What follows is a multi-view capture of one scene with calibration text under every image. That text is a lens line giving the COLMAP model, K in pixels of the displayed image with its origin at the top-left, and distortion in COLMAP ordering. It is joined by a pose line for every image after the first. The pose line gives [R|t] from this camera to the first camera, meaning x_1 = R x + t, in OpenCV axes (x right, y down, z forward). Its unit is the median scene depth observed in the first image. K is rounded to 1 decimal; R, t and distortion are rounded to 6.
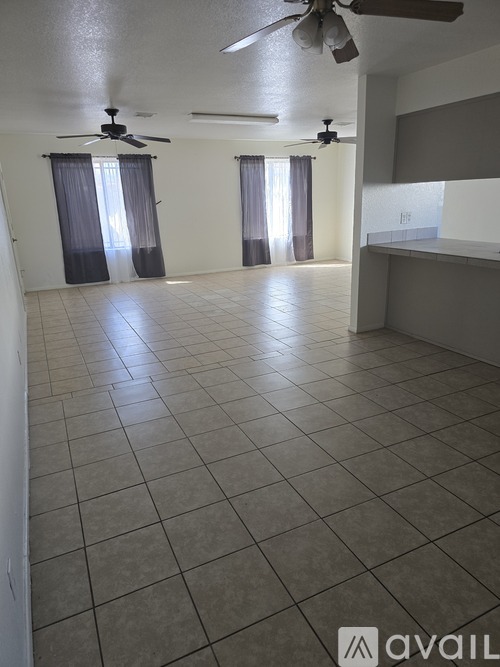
lens RADIAL K [[441.8, 0, 253.1], [0, 441.8, 329.8], [0, 0, 1]] dist [0.029686, -0.026521]
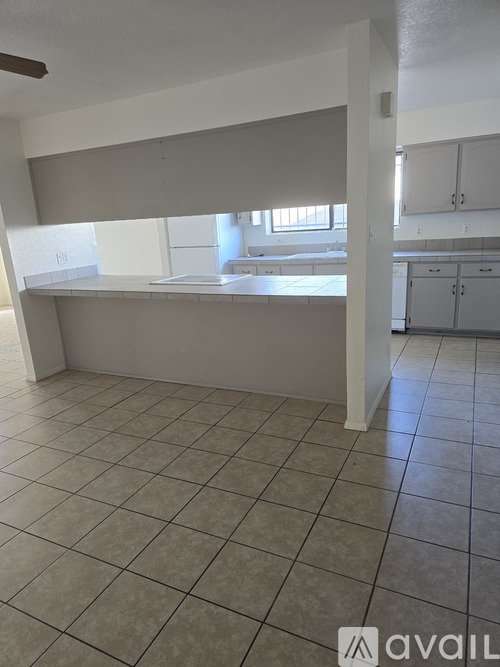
lens RADIAL K [[441.8, 0, 246.9], [0, 441.8, 332.6], [0, 0, 1]] dist [0.029686, -0.026521]
pose [[0.787636, -0.169516, 0.592363, 0.048913], [0.210709, 0.977549, -0.000425, 0.000309], [-0.578992, 0.125151, 0.805671, -0.028186]]
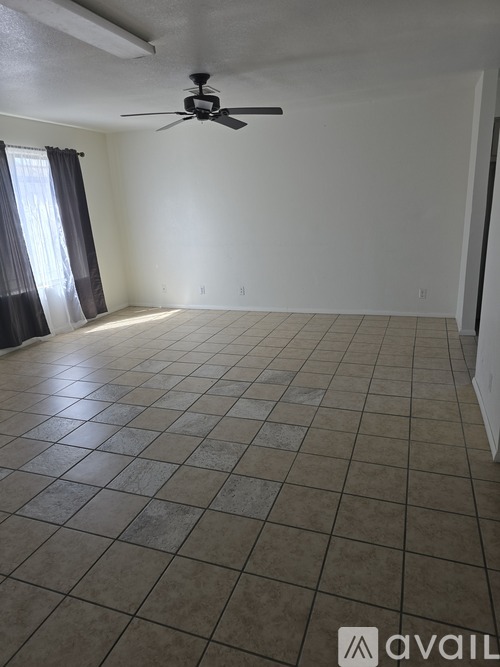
lens RADIAL K [[441.8, 0, 247.1], [0, 441.8, 335.2], [0, 0, 1]] dist [0.029686, -0.026521]
pose [[0.719520, -0.203084, 0.664114, -0.293278], [0.226272, 0.972660, 0.052288, -0.220434], [-0.656576, 0.112649, 0.745800, 0.751686]]
